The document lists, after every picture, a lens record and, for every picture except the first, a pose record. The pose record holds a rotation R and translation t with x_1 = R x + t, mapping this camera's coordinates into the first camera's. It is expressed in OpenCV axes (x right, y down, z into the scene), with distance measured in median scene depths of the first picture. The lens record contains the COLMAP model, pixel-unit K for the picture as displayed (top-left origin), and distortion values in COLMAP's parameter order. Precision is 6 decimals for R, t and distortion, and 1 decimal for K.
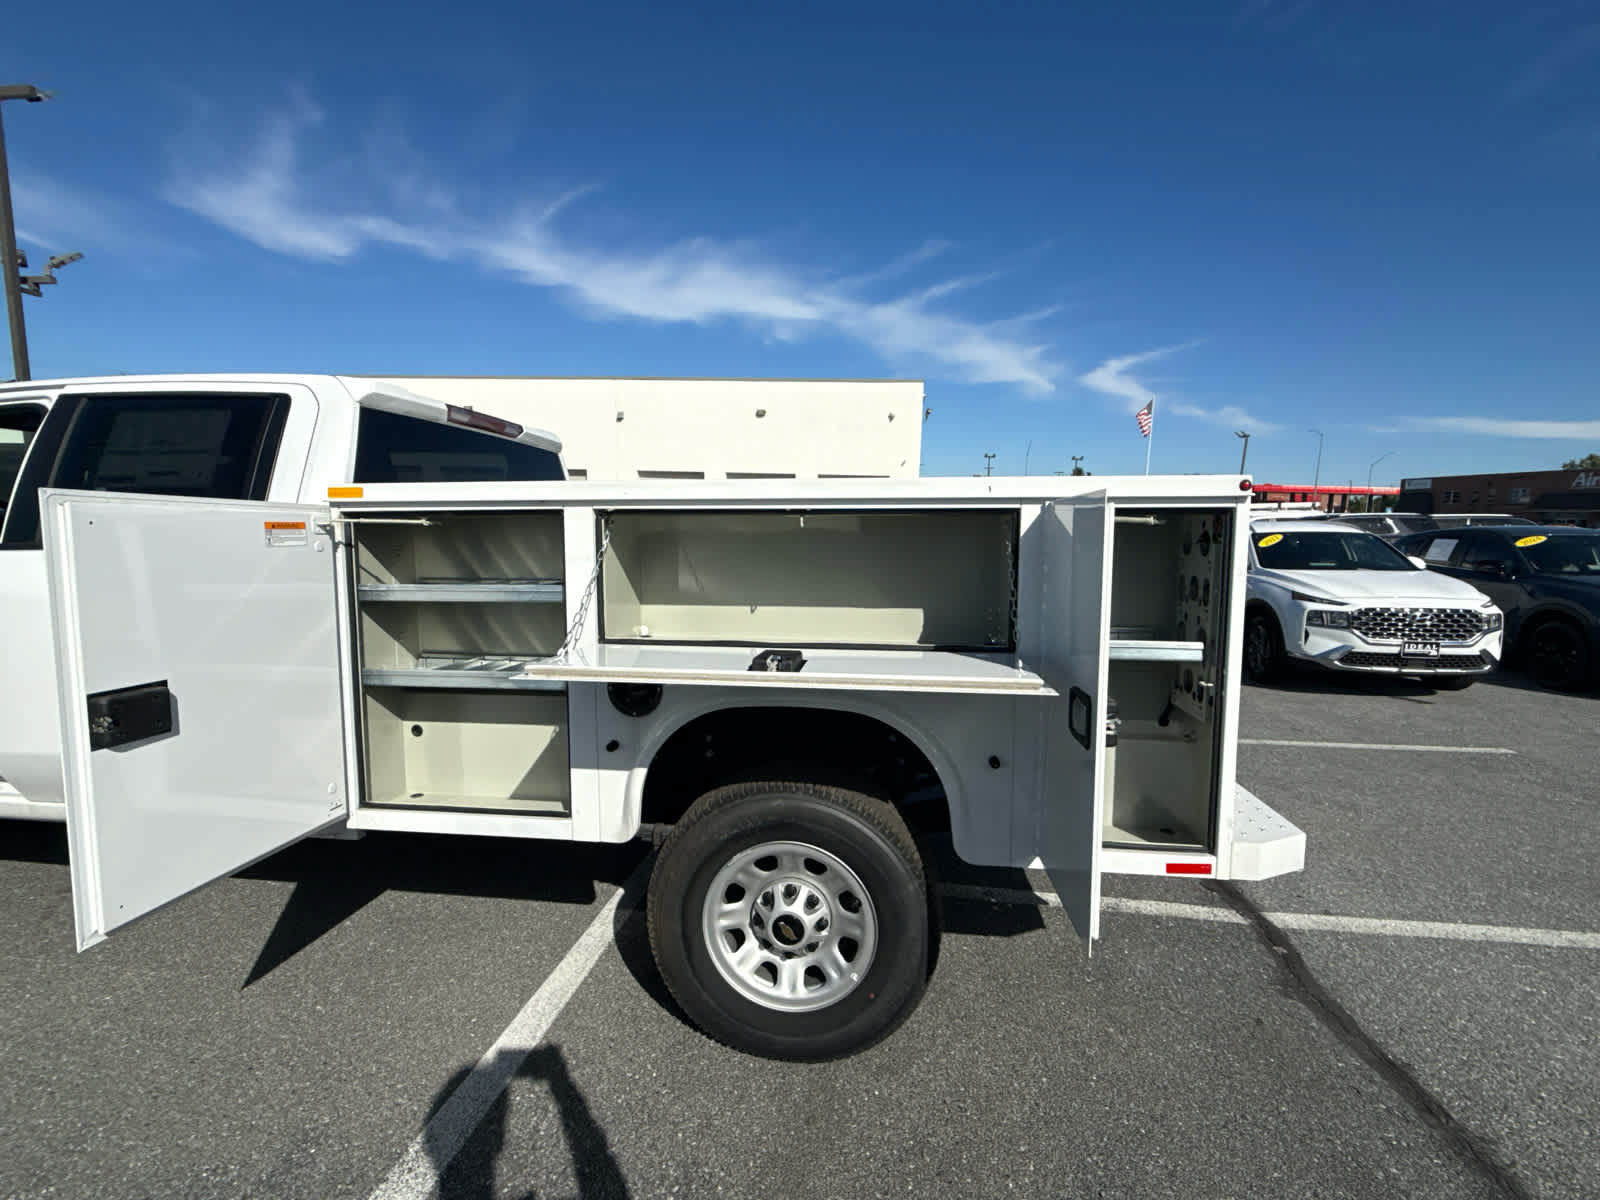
lens RADIAL K [[724.5, 0, 802.2], [0, 724.5, 603.1], [0, 0, 1]] dist [0.000096, -0.000679]
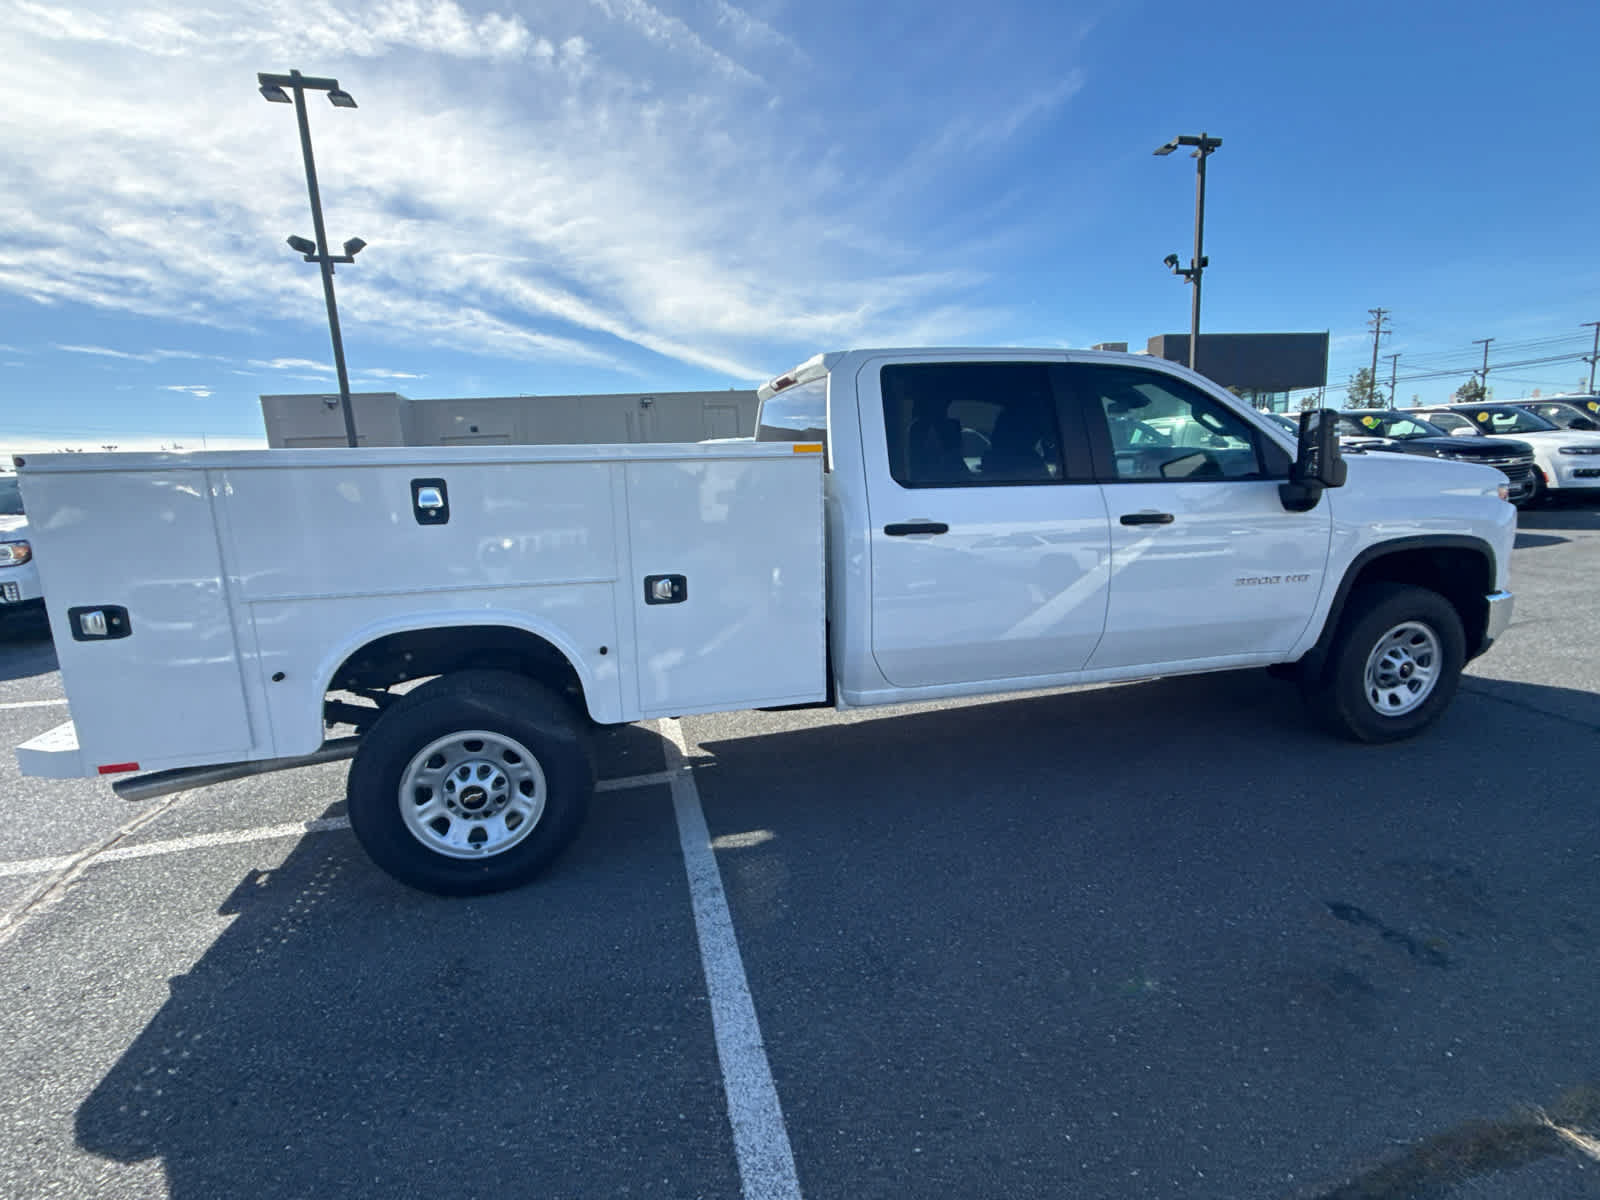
lens RADIAL K [[731.3, 0, 797.6], [0, 731.3, 596.5], [0, 0, 1]] dist [-0.001273, -0.000037]
pose [[-0.934093, 0.084291, -0.346936, -0.008466], [-0.012145, 0.963666, 0.266832, -0.245107], [0.356823, 0.253460, -0.899131, 2.345287]]
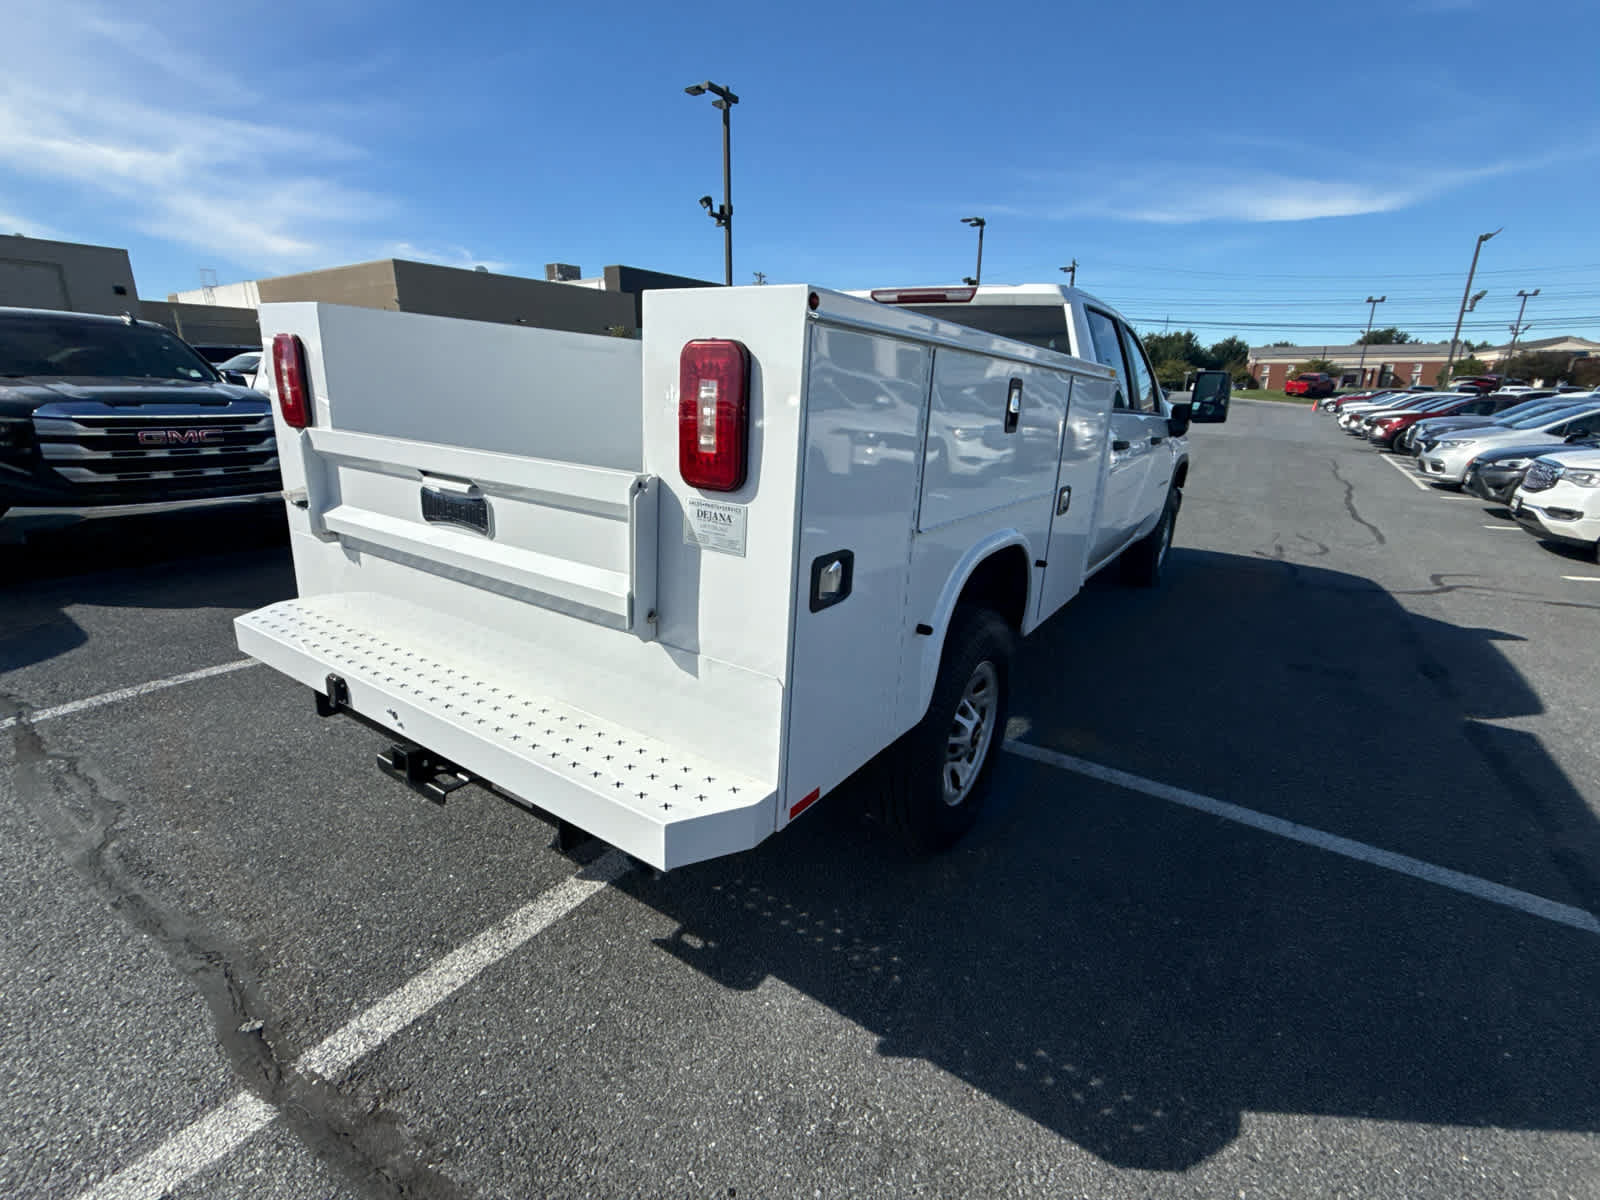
lens RADIAL K [[733.9, 0, 800.7], [0, 733.9, 599.0], [0, 0, 1]] dist [-0.001233, -0.000428]
pose [[-0.447040, 0.220733, -0.866852, 0.890080], [-0.133302, 0.941816, 0.308566, -0.133236], [0.884526, 0.253495, -0.391605, 1.533417]]
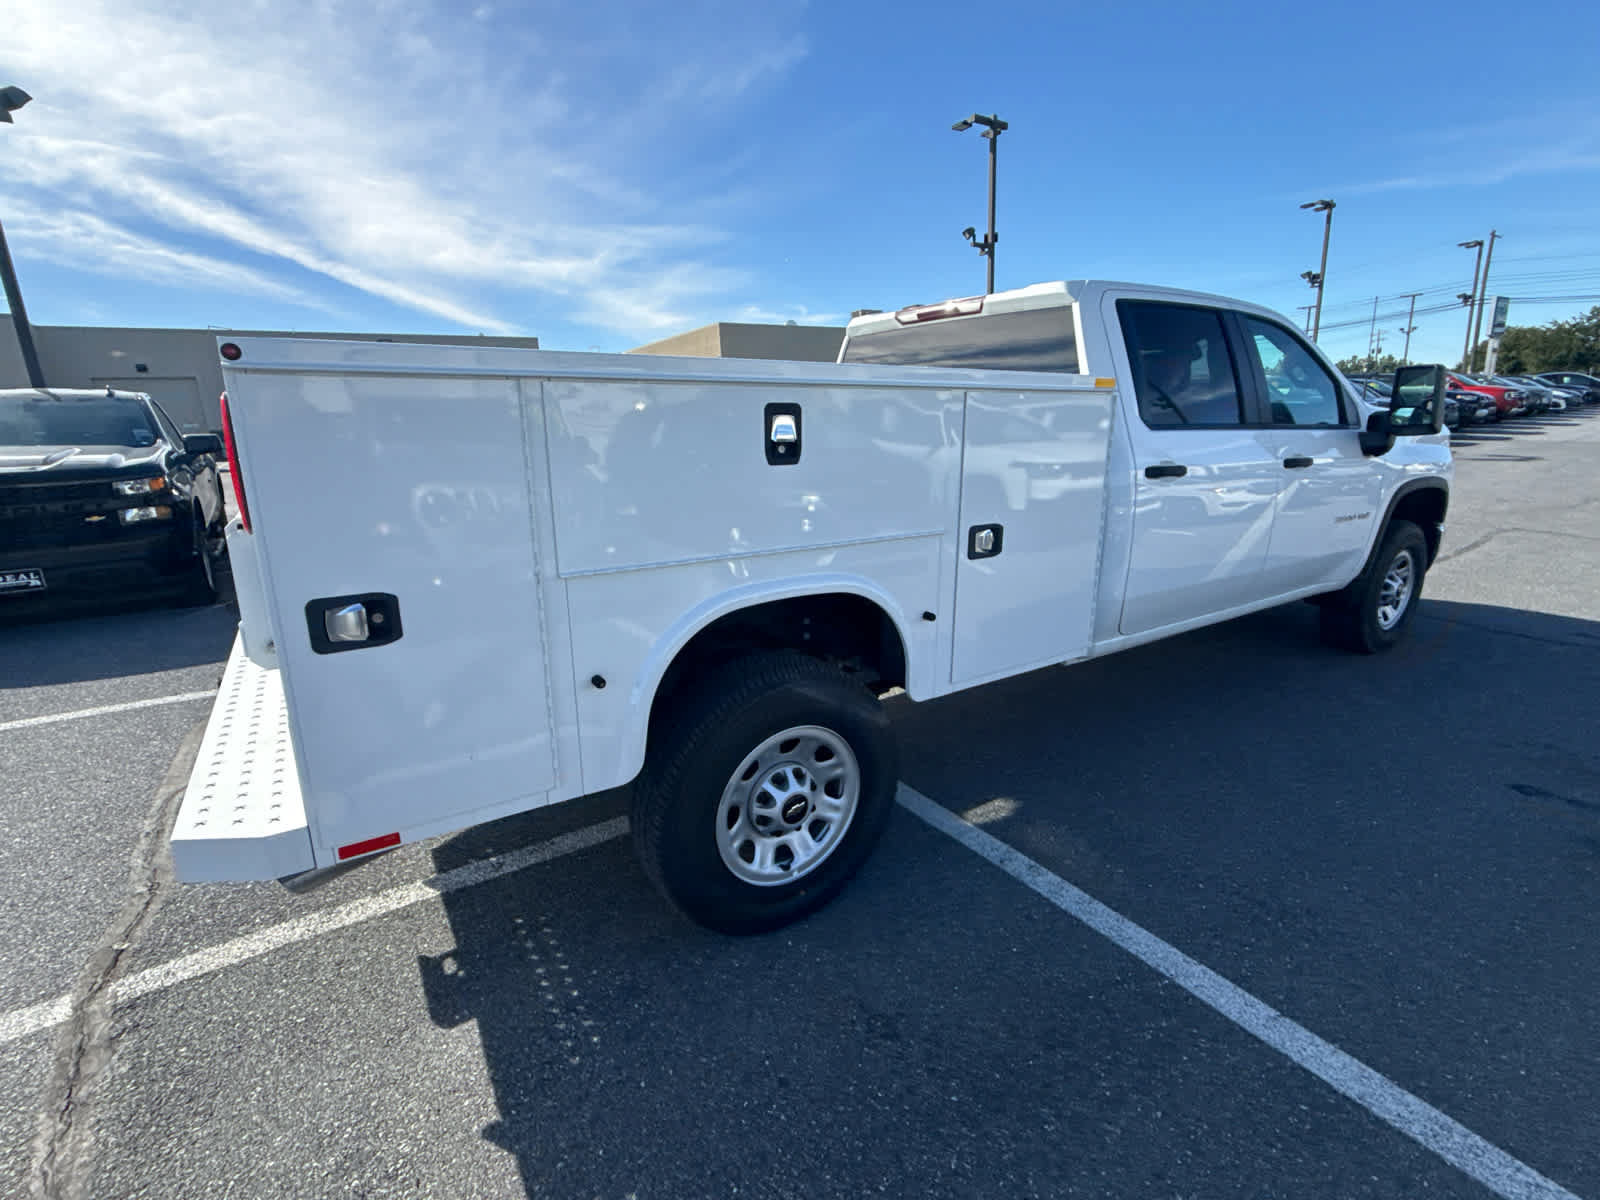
lens RADIAL K [[733.3, 0, 797.1], [0, 733.3, 597.5], [0, 0, 1]] dist [-0.001372, -0.000067]
pose [[-0.767499, 0.155300, -0.621955, 0.512296], [-0.056242, 0.950158, 0.306654, -0.180088], [0.638578, 0.270337, -0.720511, 1.905189]]
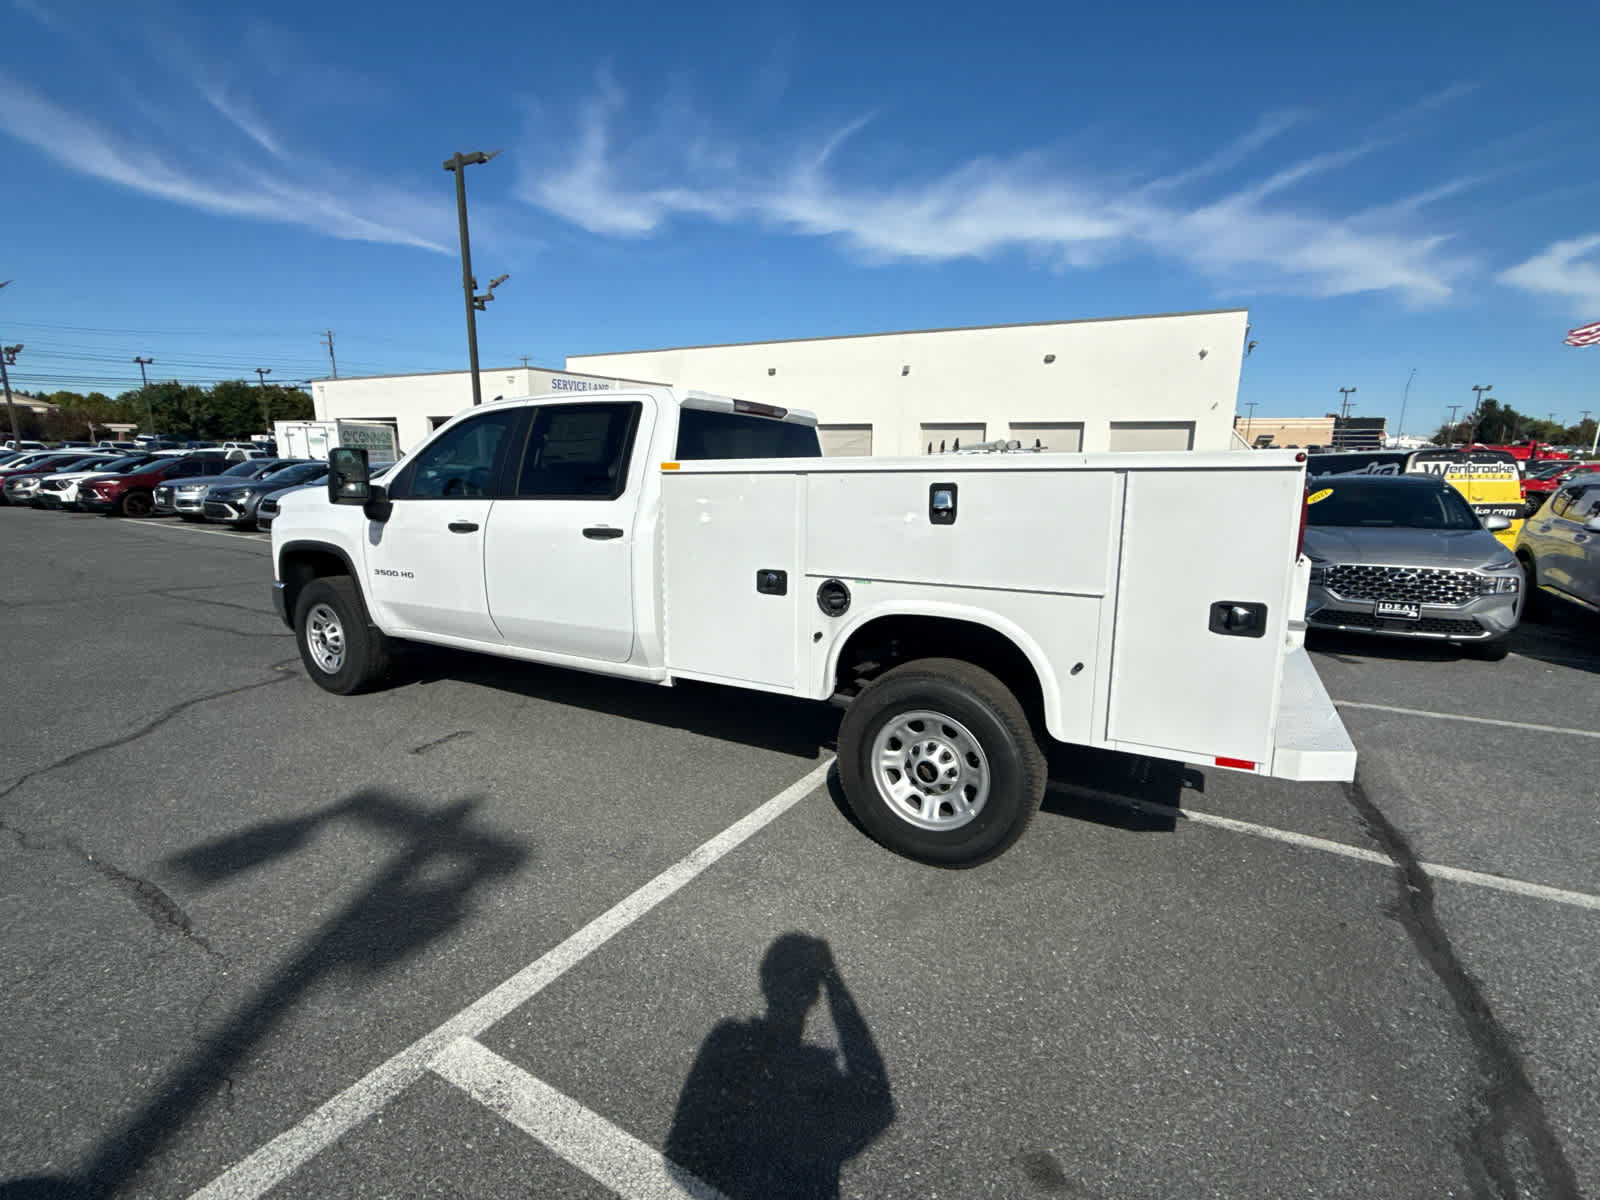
lens RADIAL K [[724.5, 0, 802.2], [0, 724.5, 603.1], [0, 0, 1]] dist [0.000096, -0.000679]
pose [[0.925732, 0.062358, -0.373004, 0.191548], [-0.037304, 0.996559, 0.074021, 0.014950], [0.376336, -0.054609, 0.924873, -0.289405]]
